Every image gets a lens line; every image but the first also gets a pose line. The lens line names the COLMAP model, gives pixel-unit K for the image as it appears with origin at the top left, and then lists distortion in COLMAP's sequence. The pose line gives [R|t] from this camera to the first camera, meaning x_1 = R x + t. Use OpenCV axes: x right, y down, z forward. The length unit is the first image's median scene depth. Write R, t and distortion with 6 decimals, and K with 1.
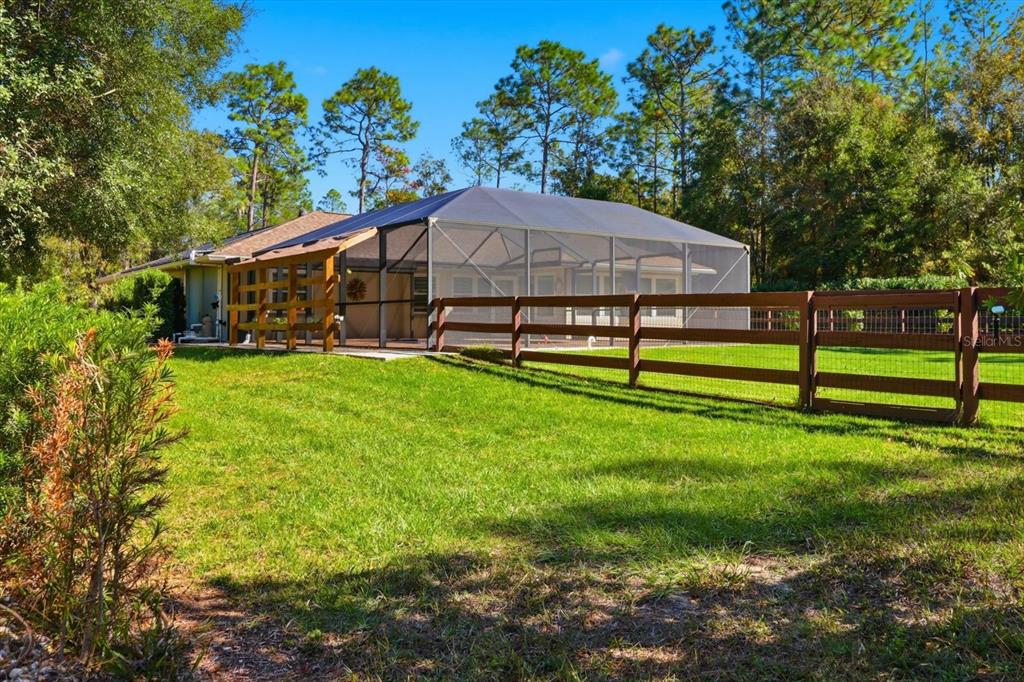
lens RADIAL K [[789.0, 0, 513.3], [0, 789.0, 328.8], [0, 0, 1]] dist [0.023050, 0.010027]
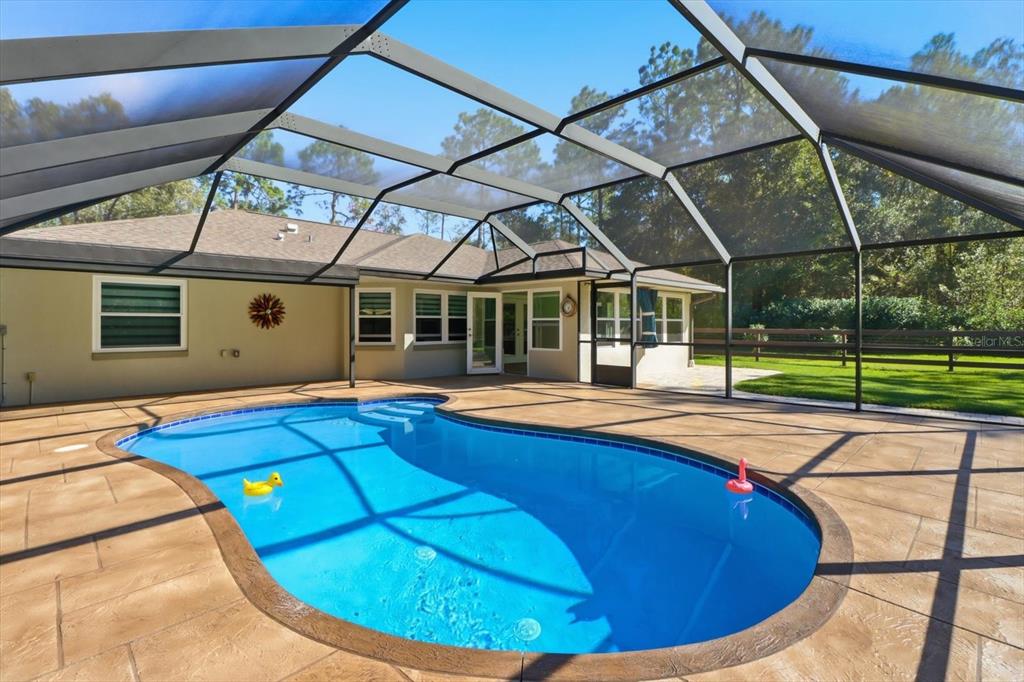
lens RADIAL K [[483.0, 0, 511.5], [0, 483.0, 331.5], [0, 0, 1]] dist [0.001826, -0.012434]
pose [[0.990091, -0.002459, 0.140406, -0.021370], [0.001960, 0.999991, 0.003688, -0.013545], [-0.140414, -0.003376, 0.990087, 0.231297]]
